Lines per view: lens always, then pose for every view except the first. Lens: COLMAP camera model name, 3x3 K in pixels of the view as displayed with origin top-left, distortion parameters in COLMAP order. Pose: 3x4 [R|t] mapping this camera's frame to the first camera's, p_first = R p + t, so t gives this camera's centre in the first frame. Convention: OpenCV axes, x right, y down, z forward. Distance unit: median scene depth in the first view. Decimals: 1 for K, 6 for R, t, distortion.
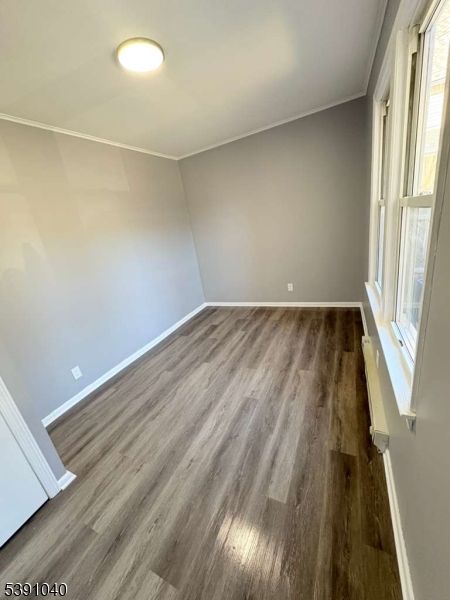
lens RADIAL K [[234.8, 0, 225.7], [0, 234.8, 303.0], [0, 0, 1]] dist [0.000167, 0.000085]
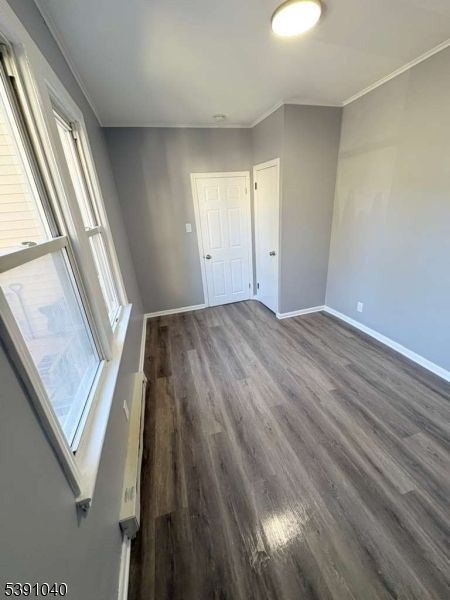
lens RADIAL K [[237.8, 0, 225.0], [0, 237.8, 300.0], [0, 0, 1]] dist [0.000646, -0.000016]
pose [[-0.731180, 0.426235, -0.532634, 0.546819], [-0.042241, 0.750991, 0.658960, -0.541767], [0.680875, 0.504318, -0.531105, 1.224878]]
